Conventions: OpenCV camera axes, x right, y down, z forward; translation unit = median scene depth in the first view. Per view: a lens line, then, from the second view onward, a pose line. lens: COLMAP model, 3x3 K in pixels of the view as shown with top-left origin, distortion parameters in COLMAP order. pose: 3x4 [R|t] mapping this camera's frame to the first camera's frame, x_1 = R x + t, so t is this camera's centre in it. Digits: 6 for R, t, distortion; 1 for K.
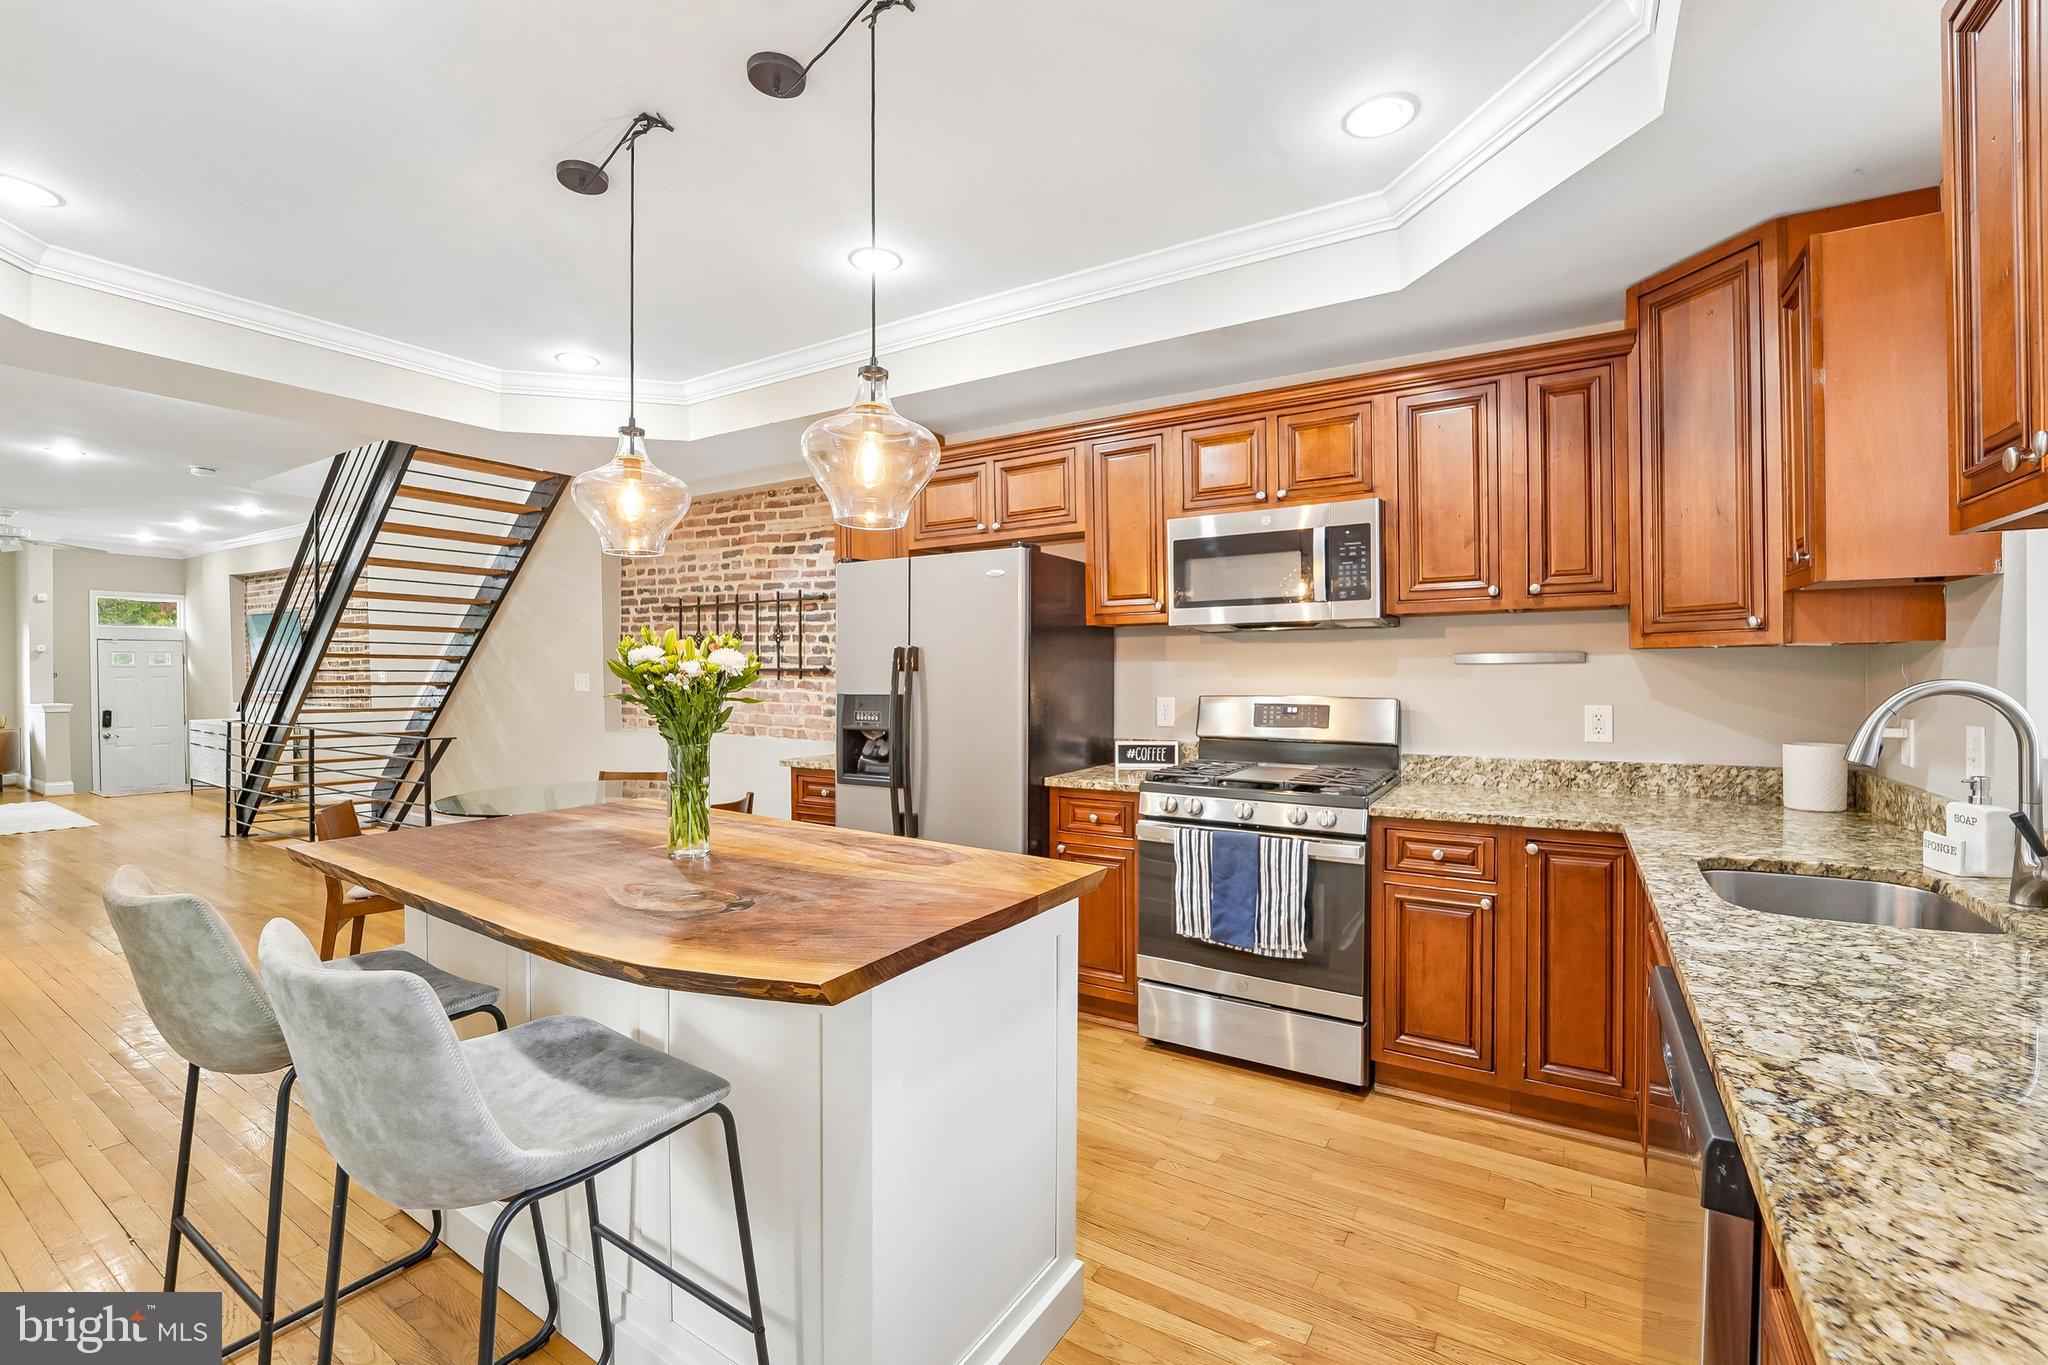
lens RADIAL K [[887.6, 0, 1076.4], [0, 887.6, 673.6], [0, 0, 1]] dist [-0.024869, -0.000220]
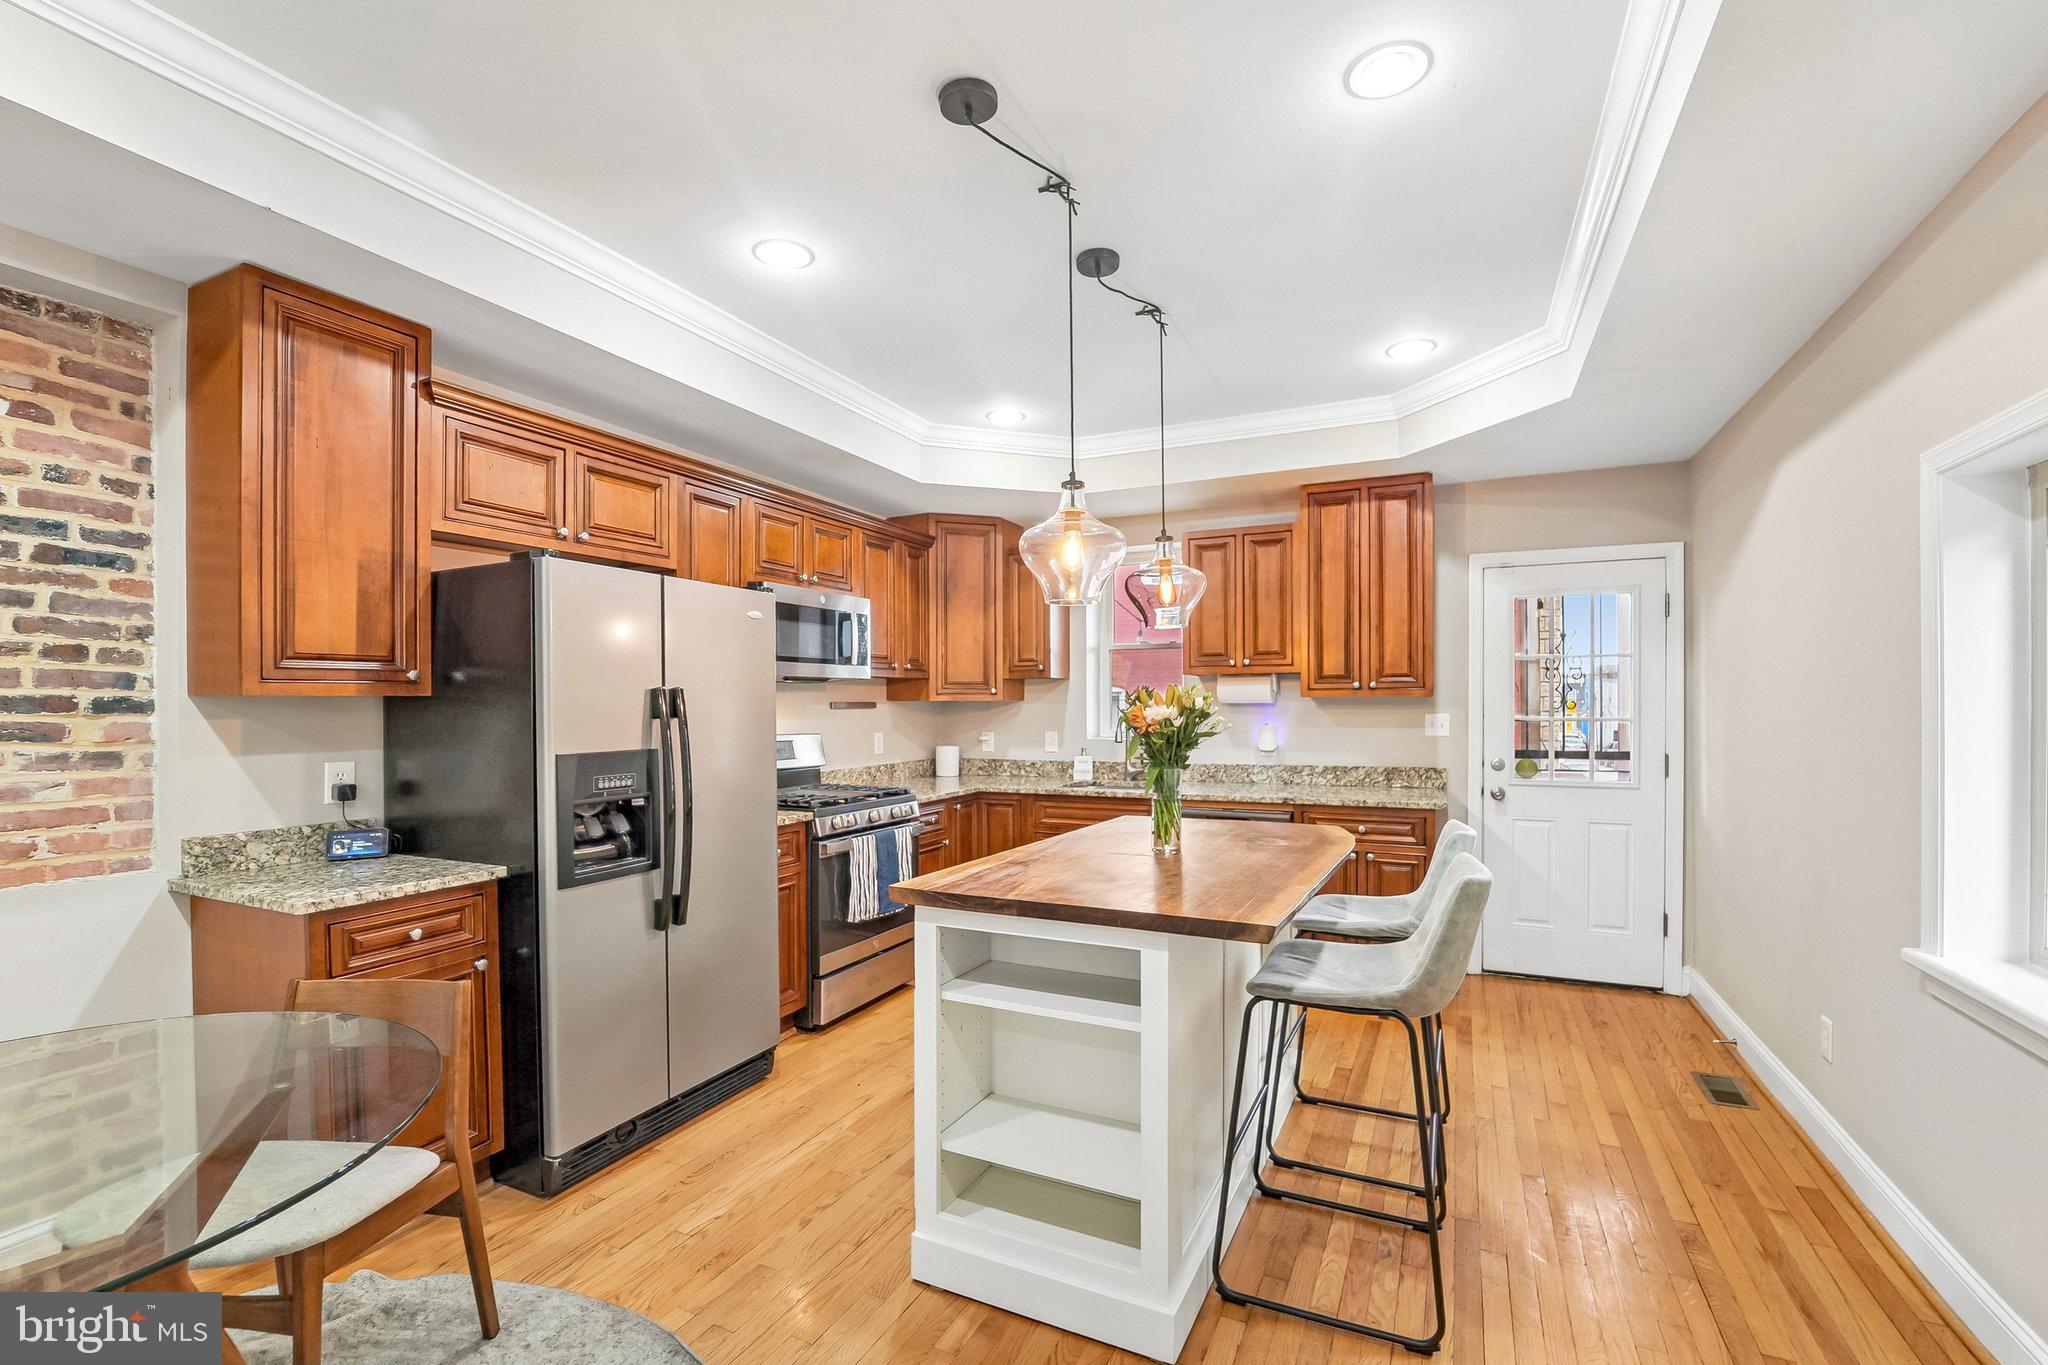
lens RADIAL K [[906.3, 0, 1019.0], [0, 906.3, 709.3], [0, 0, 1]] dist [-0.024066, 0.000548]
pose [[-0.100796, -0.001281, 0.994906, -0.667053], [0.008113, 0.999965, 0.002110, -0.006542], [-0.994874, 0.008284, -0.100782, 0.493986]]
